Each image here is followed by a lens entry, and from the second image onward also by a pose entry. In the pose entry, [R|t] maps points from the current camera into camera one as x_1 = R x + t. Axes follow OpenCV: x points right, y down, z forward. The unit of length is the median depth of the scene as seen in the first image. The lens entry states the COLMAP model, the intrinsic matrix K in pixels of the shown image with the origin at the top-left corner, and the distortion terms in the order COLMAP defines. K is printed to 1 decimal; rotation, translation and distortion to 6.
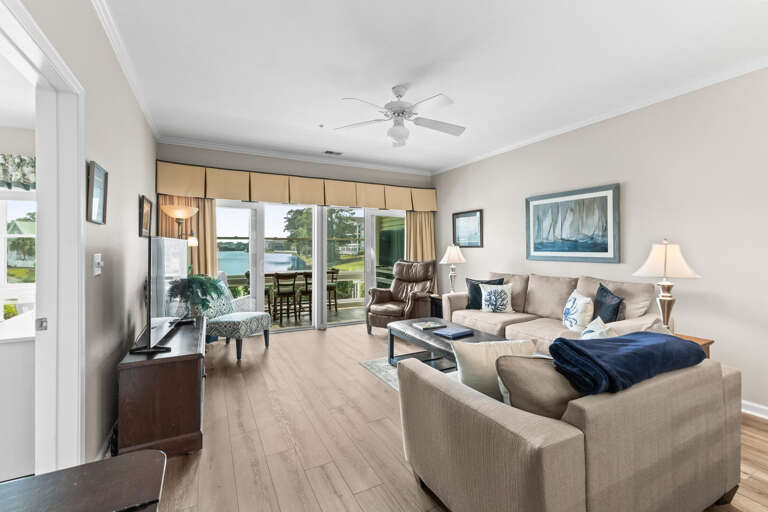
lens RADIAL K [[335.6, 0, 384.2], [0, 335.6, 252.3], [0, 0, 1]] dist [0.001356, -0.000404]
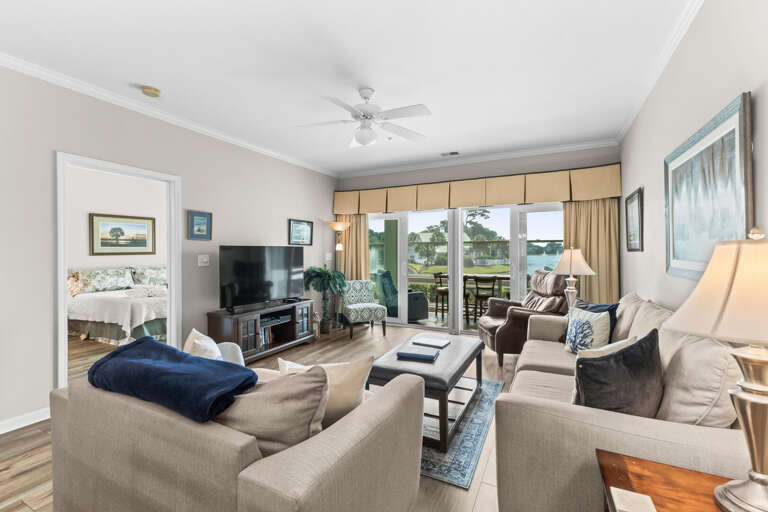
lens RADIAL K [[335.6, 0, 384.1], [0, 335.6, 253.2], [0, 0, 1]] dist [0.001356, -0.000404]
pose [[0.577233, 0.003993, -0.816569, 0.525410], [-0.006751, 0.999977, 0.000118, -0.006952], [0.816551, 0.005444, 0.577247, 0.276927]]
